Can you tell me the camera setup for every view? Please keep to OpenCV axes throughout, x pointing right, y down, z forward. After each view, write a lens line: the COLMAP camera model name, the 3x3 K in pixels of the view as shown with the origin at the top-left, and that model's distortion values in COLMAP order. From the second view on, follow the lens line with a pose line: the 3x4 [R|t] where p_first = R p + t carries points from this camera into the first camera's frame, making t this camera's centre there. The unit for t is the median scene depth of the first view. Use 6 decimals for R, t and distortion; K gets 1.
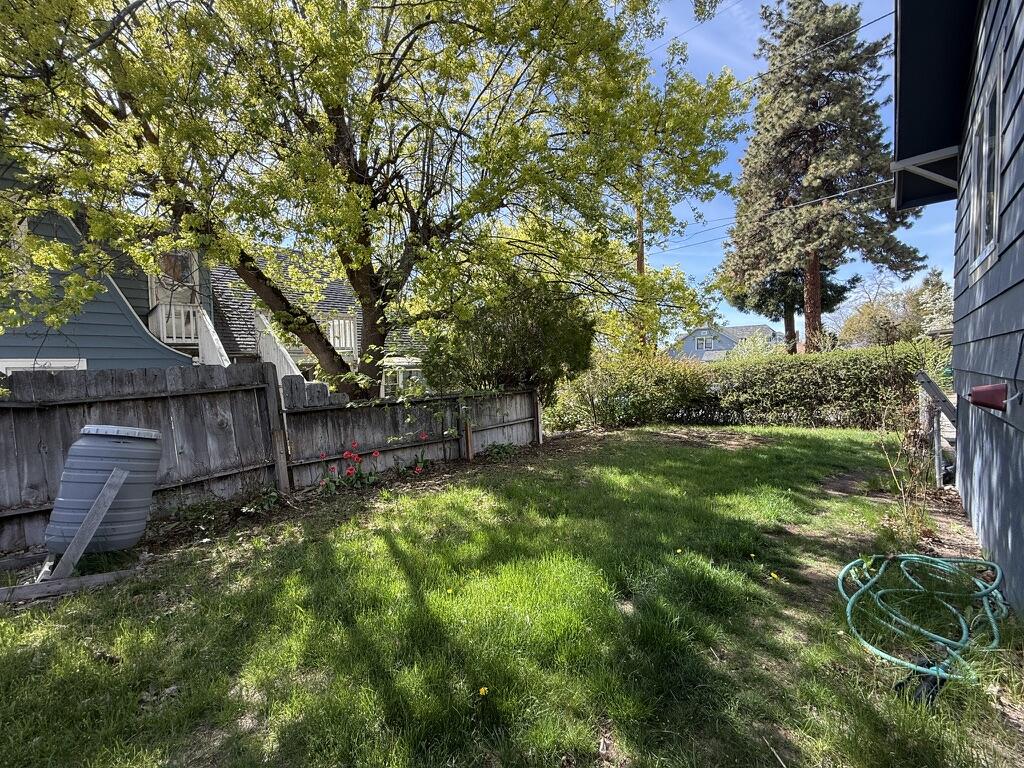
lens RADIAL K [[411.3, 0, 511.2], [0, 411.3, 383.0], [0, 0, 1]] dist [-0.001004, -0.000138]
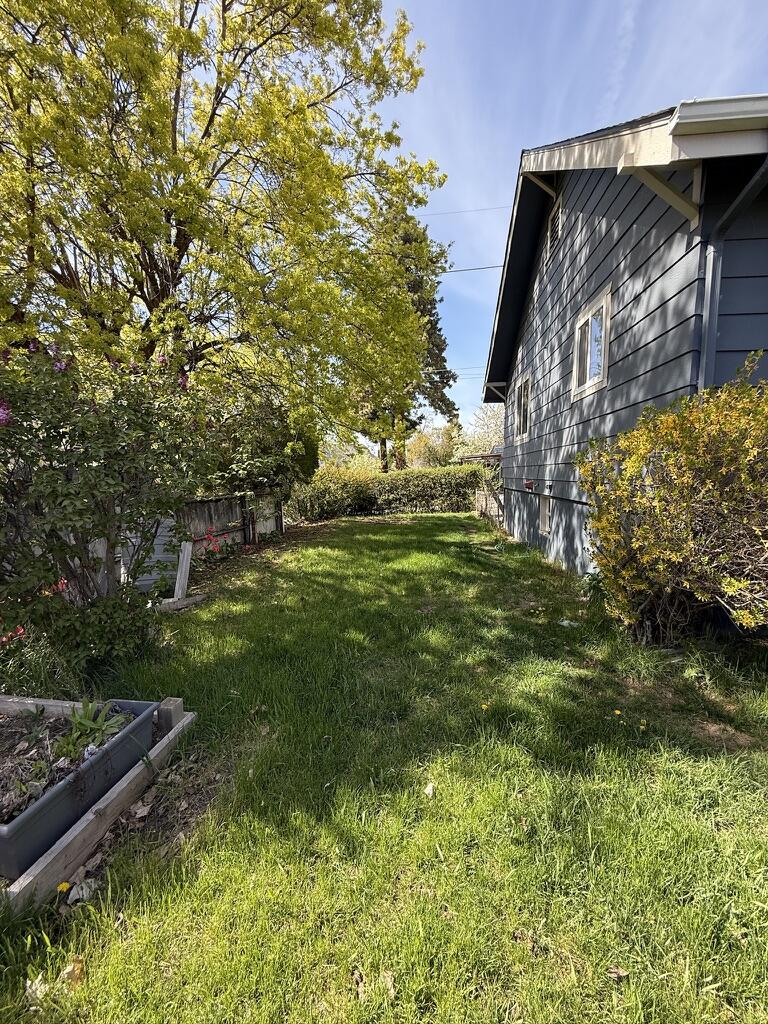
lens RADIAL K [[411.3, 0, 384.1], [0, 411.3, 511.0], [0, 0, 1]] dist [-0.001004, -0.000138]
pose [[0.796694, -0.033754, 0.603439, -0.184368], [0.006280, 0.998848, 0.047579, 0.007625], [-0.604350, -0.034116, 0.795988, -0.095082]]
